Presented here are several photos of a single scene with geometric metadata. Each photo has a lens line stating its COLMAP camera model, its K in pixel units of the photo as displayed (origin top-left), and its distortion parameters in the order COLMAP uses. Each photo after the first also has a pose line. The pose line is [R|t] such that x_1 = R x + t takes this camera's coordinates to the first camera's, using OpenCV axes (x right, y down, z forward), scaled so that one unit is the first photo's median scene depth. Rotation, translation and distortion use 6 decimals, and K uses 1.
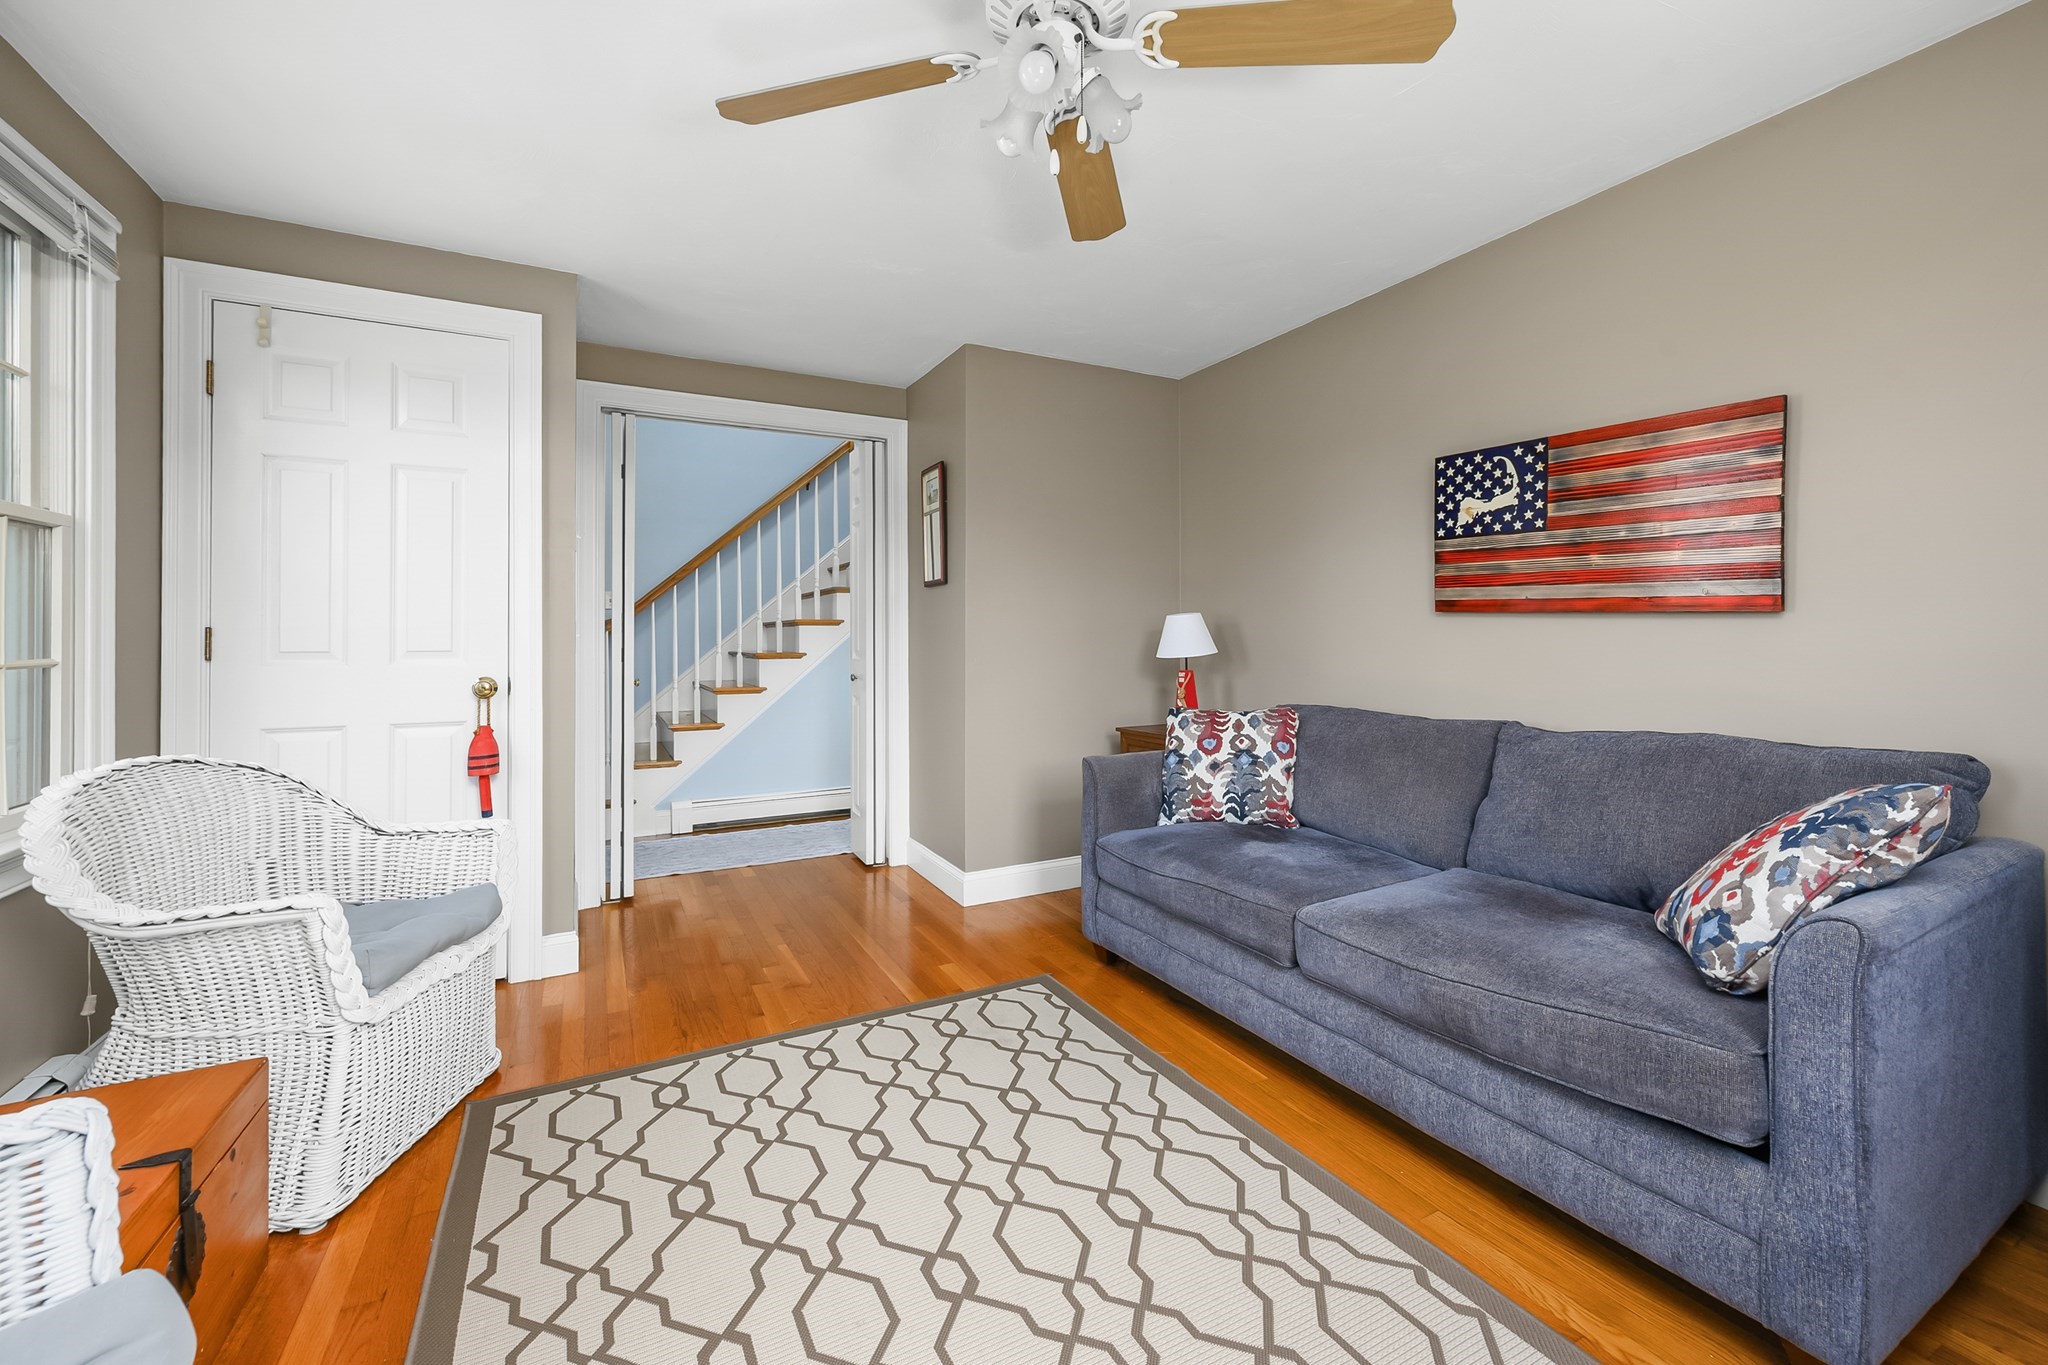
lens RADIAL K [[864.9, 0, 1025.8], [0, 864.9, 622.1], [0, 0, 1]] dist [0.021330, 0.000297]
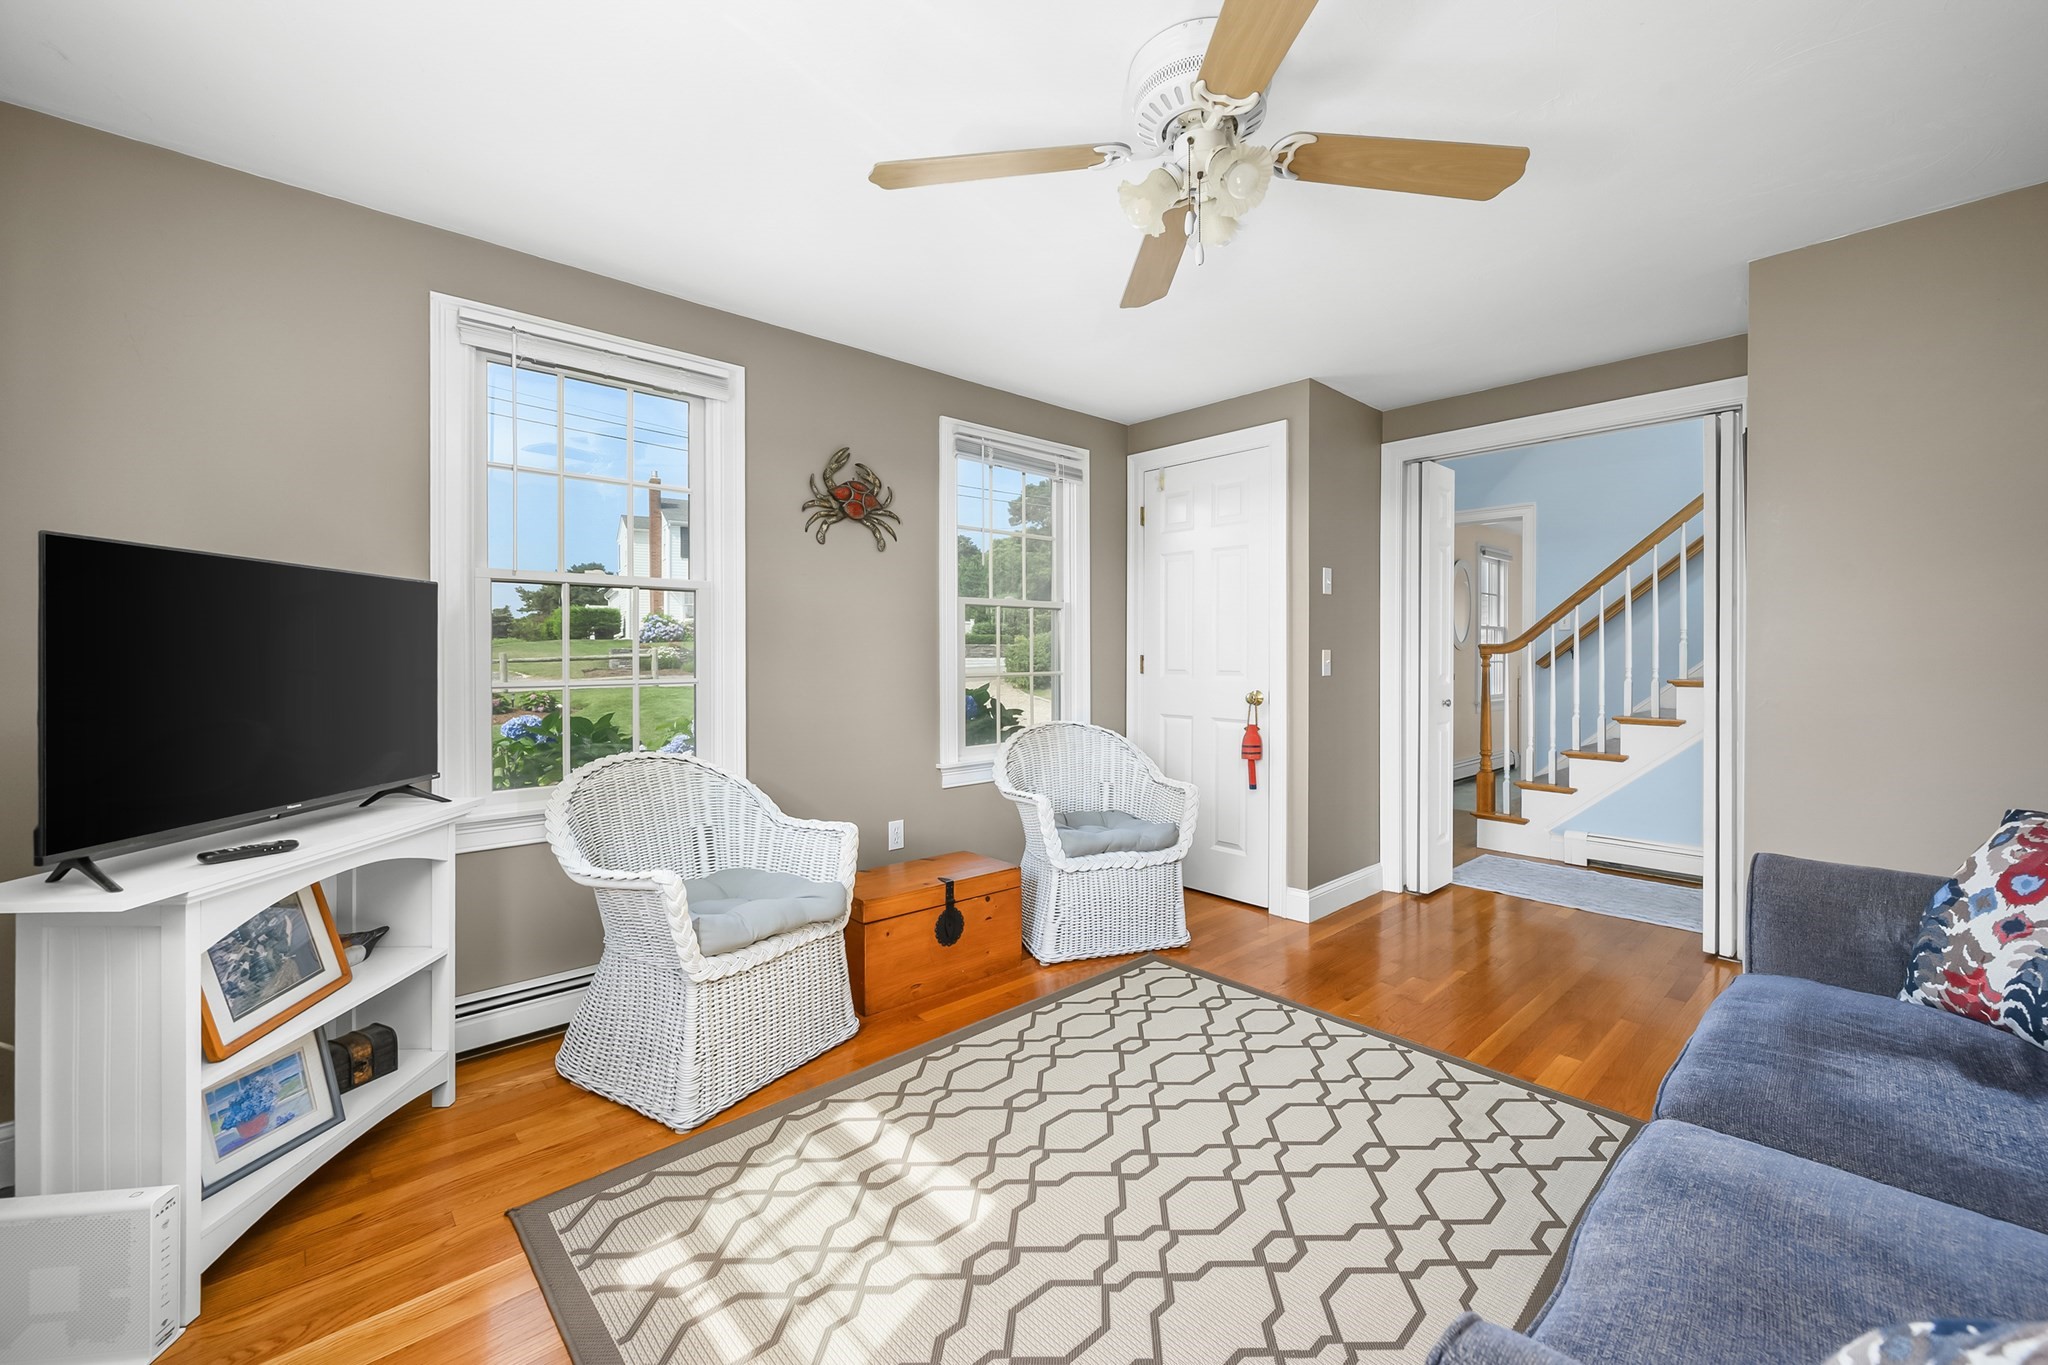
lens RADIAL K [[826.4, 0, 1026.1], [0, 826.4, 652.6], [0, 0, 1]] dist [0.016447, 0.000391]
pose [[0.265223, 0.003546, -0.964181, 0.573542], [0.003336, 0.999984, 0.004595, -0.005533], [0.964181, -0.004436, 0.265207, 0.289962]]
